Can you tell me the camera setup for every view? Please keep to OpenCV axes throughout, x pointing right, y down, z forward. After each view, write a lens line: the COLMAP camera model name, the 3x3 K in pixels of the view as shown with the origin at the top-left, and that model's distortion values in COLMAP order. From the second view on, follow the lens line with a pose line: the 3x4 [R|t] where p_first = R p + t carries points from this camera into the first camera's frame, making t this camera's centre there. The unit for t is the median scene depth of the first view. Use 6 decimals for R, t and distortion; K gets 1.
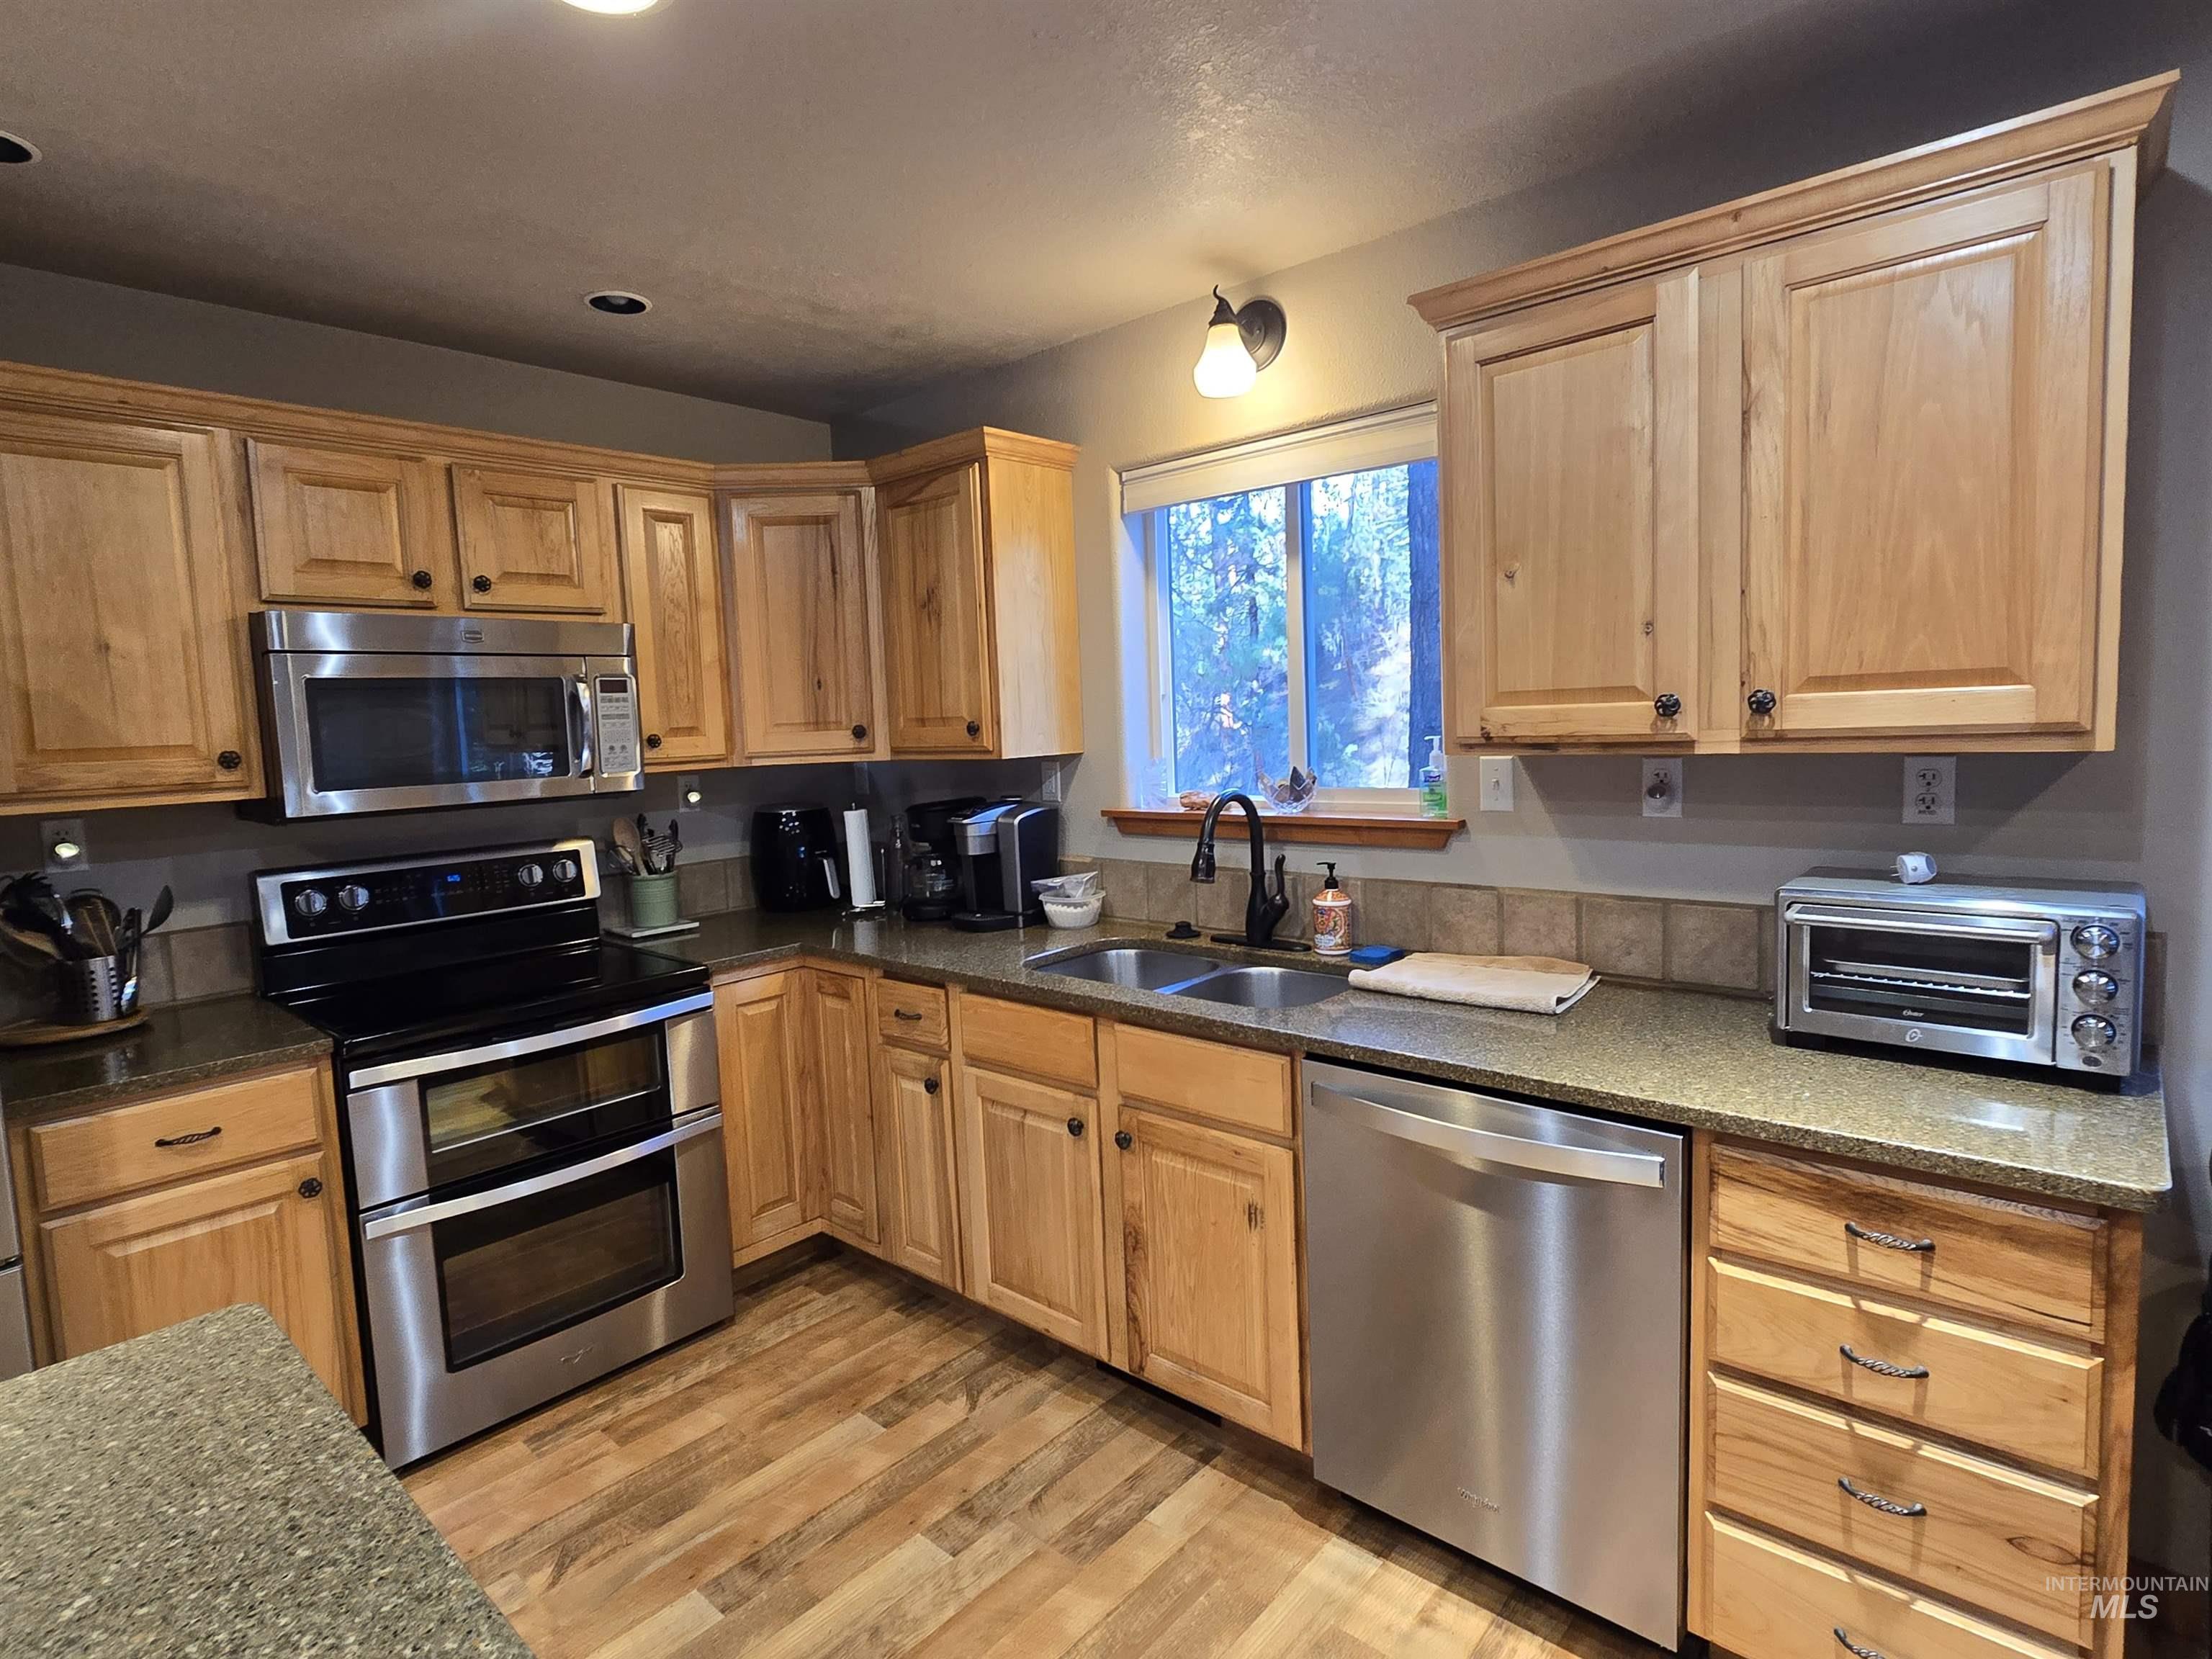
lens RADIAL K [[1148.4, 0, 1097.3], [0, 1148.4, 815.6], [0, 0, 1]] dist [-0.004664, -0.001480]
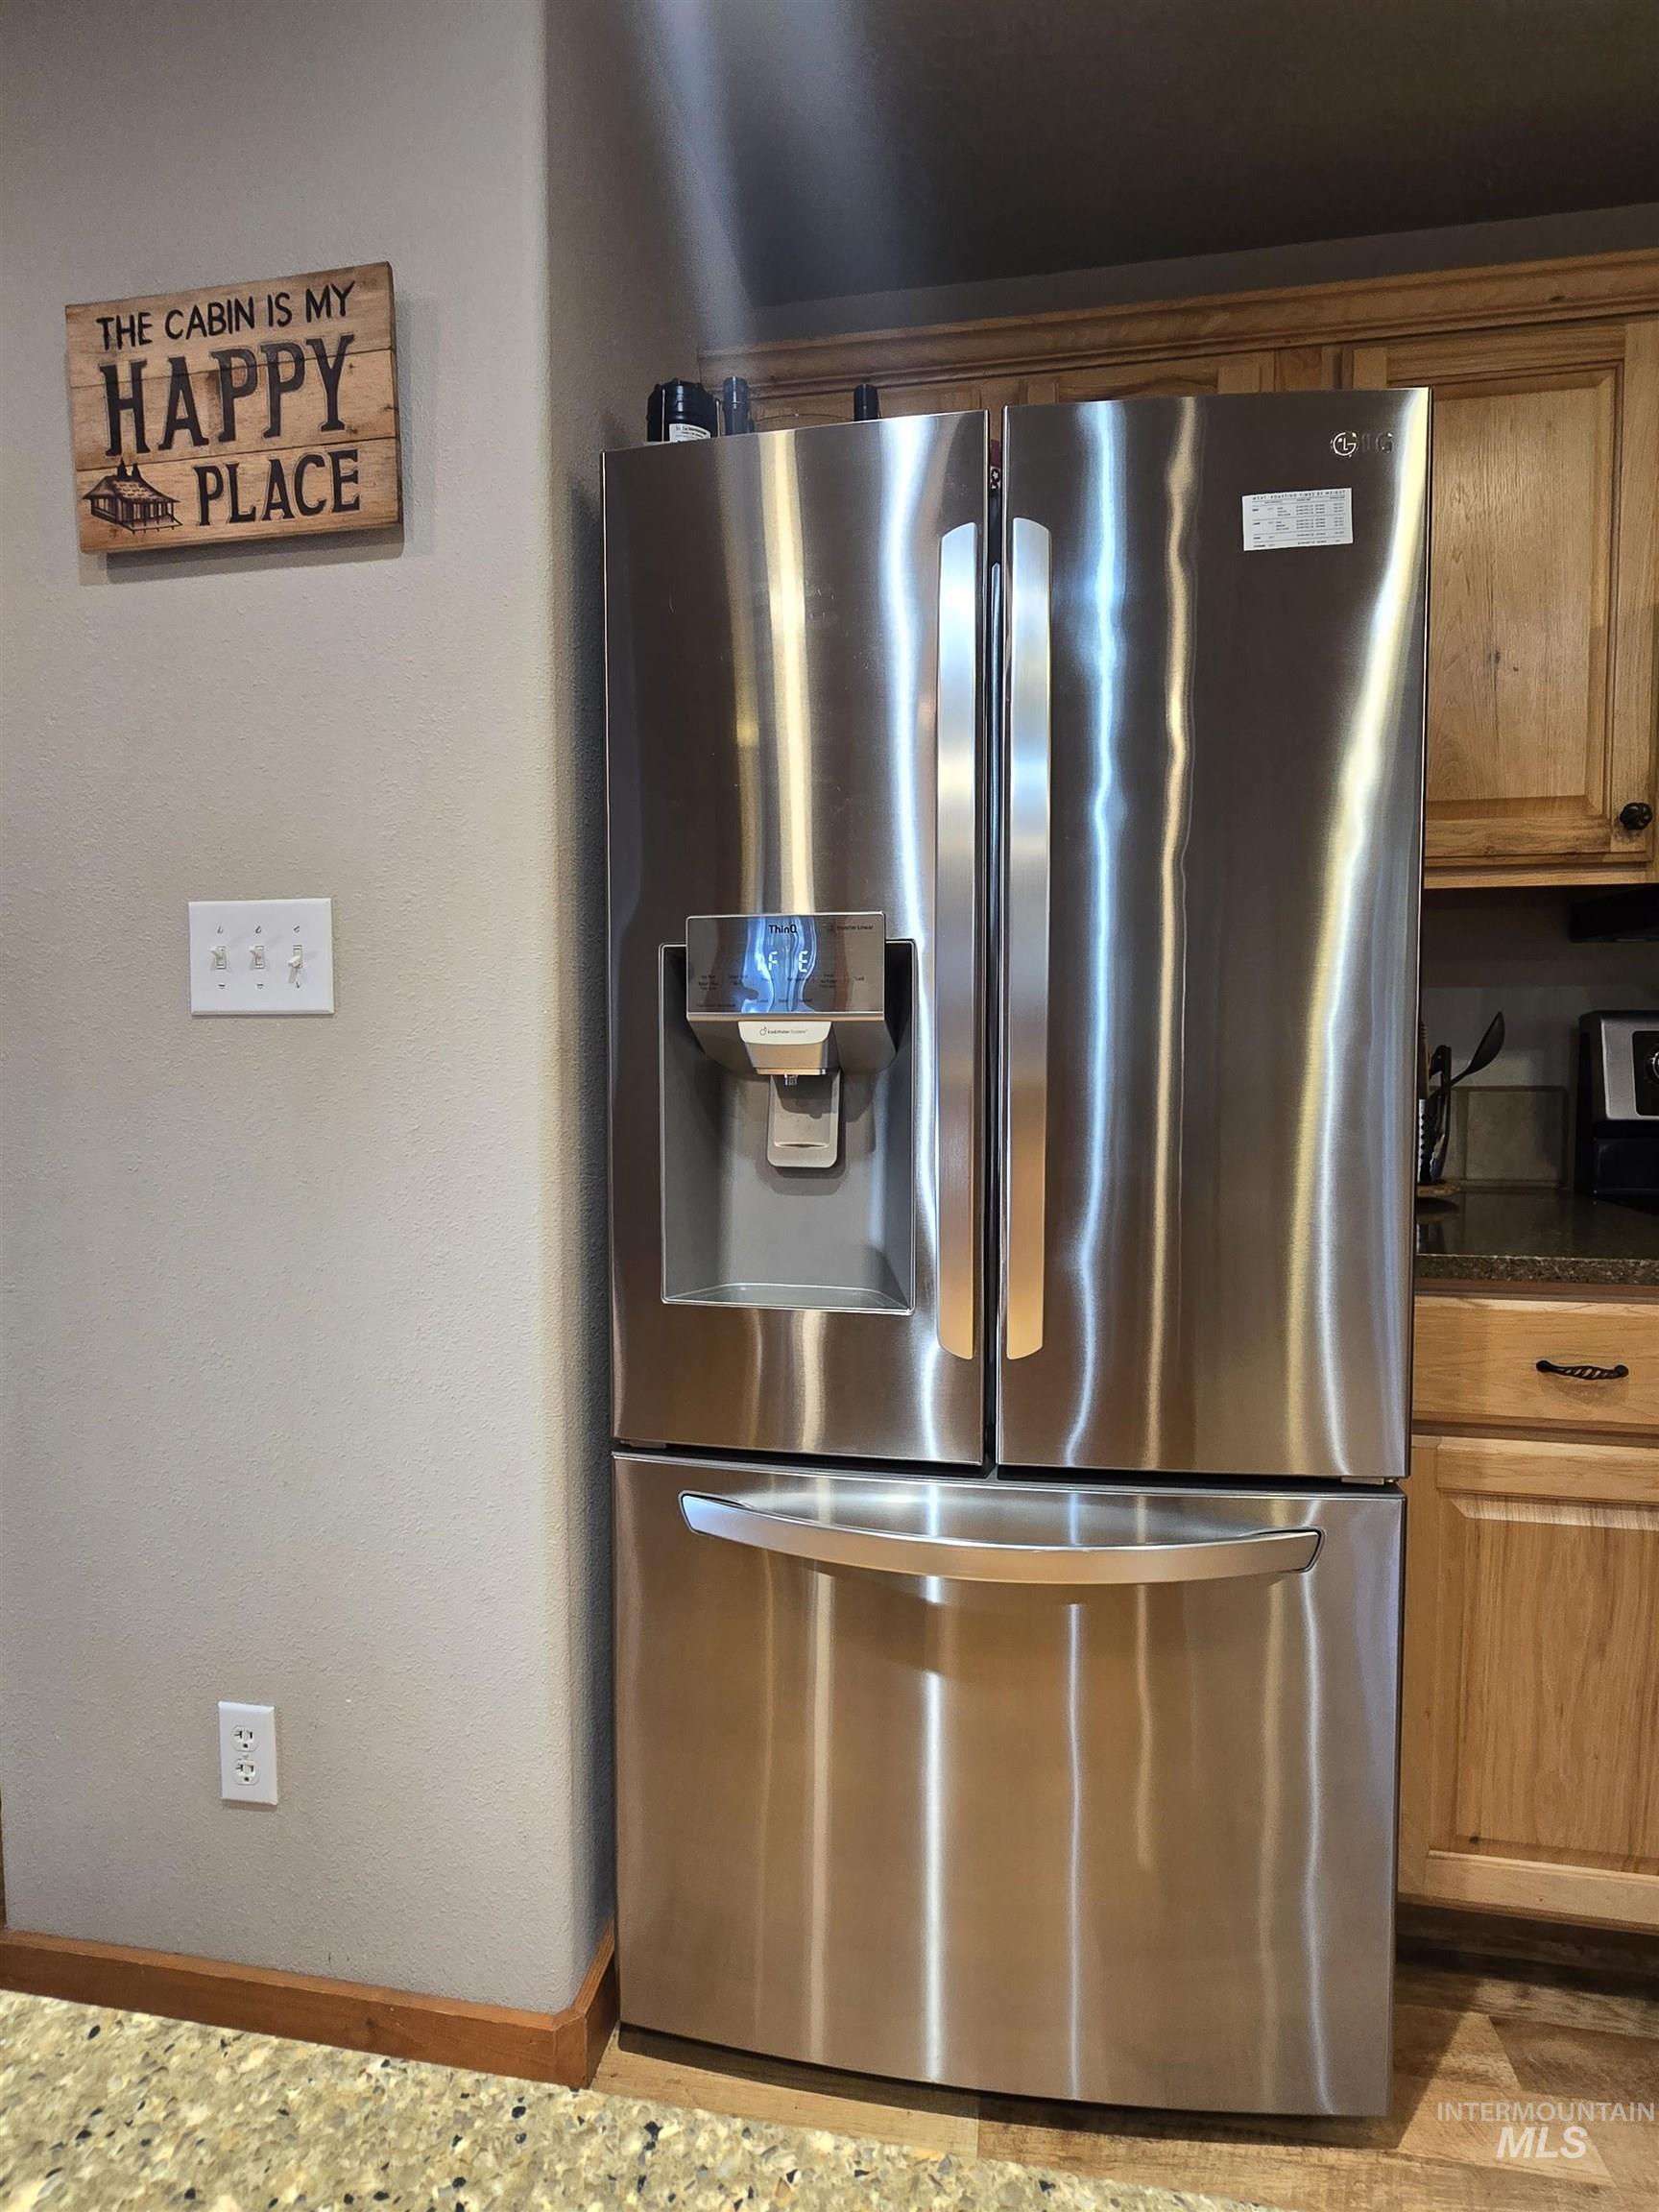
lens RADIAL K [[1148.4, 0, 826.8], [0, 1148.4, 1079.3], [0, 0, 1]] dist [-0.004664, -0.001480]
pose [[0.529534, 0.072488, -0.845186, -0.415758], [-0.096004, 0.995062, 0.025193, 0.123308], [0.842839, 0.067801, 0.533878, 0.254001]]
